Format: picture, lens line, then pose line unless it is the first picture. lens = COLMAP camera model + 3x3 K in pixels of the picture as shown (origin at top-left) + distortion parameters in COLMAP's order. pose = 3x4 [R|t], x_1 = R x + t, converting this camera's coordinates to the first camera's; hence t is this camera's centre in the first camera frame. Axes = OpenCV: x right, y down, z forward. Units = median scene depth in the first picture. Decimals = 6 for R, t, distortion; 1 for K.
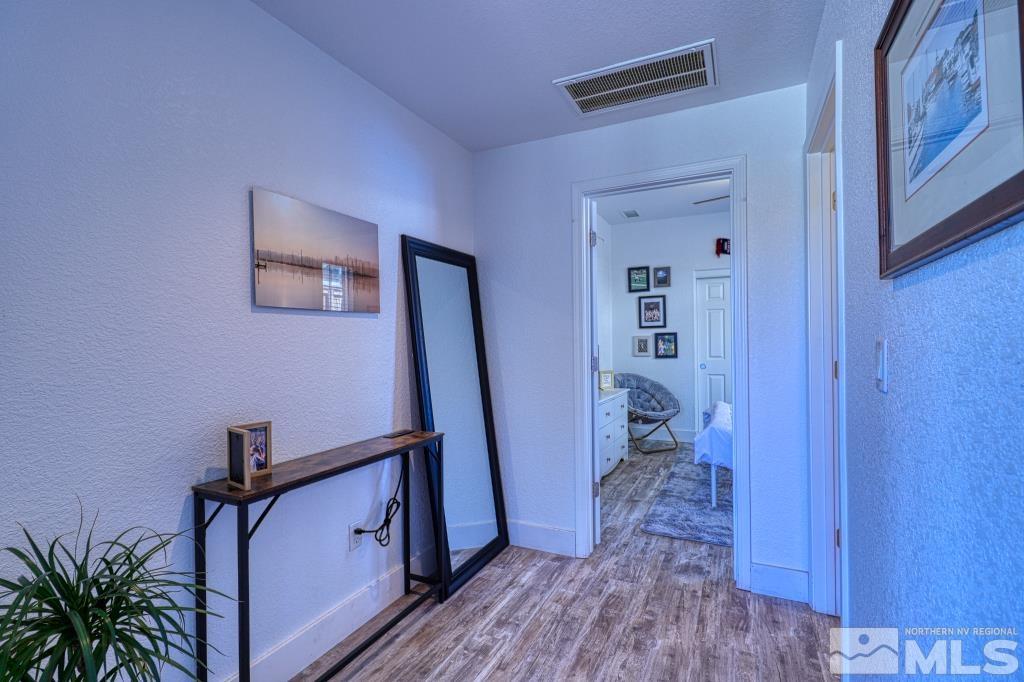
lens RADIAL K [[472.3, 0, 510.6], [0, 472.3, 345.3], [0, 0, 1]] dist [0.002087, 0.001242]
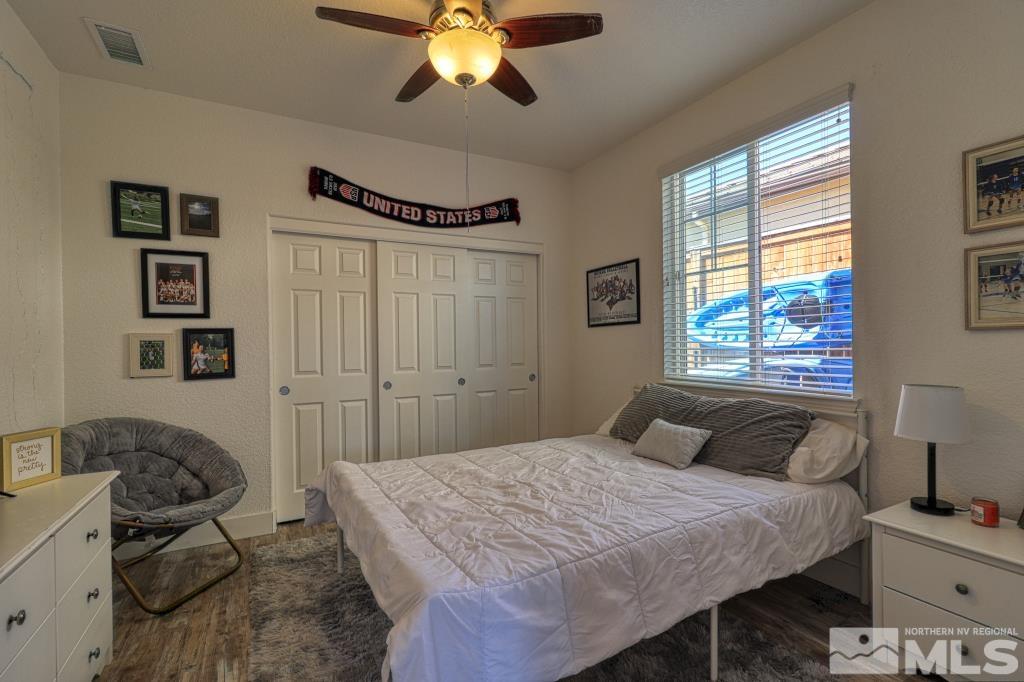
lens RADIAL K [[472.3, 0, 518.6], [0, 472.3, 344.5], [0, 0, 1]] dist [0.002087, 0.001242]
pose [[0.576481, 0.001983, 0.817108, 0.107951], [0.005599, 0.999964, -0.006377, -0.004317], [-0.817091, 0.008251, 0.576449, 0.441522]]
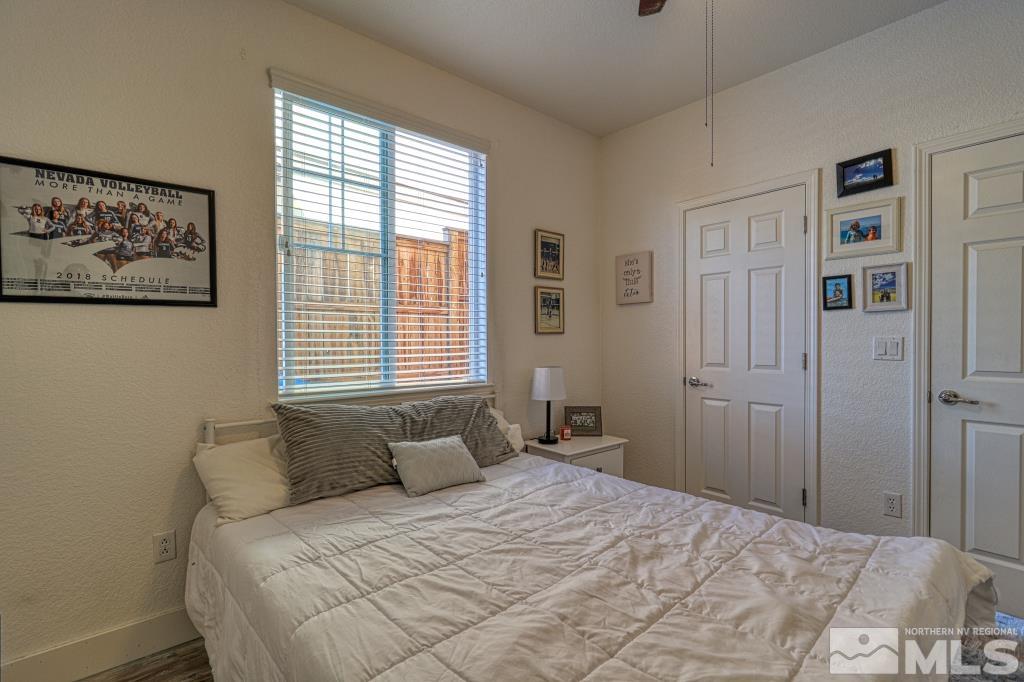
lens RADIAL K [[472.3, 0, 516.8], [0, 472.3, 344.7], [0, 0, 1]] dist [0.002087, 0.001242]
pose [[-0.926080, 0.002938, 0.377316, 0.325765], [0.009498, 0.999834, 0.015526, -0.009232], [-0.377208, 0.017962, -0.925954, 0.836840]]
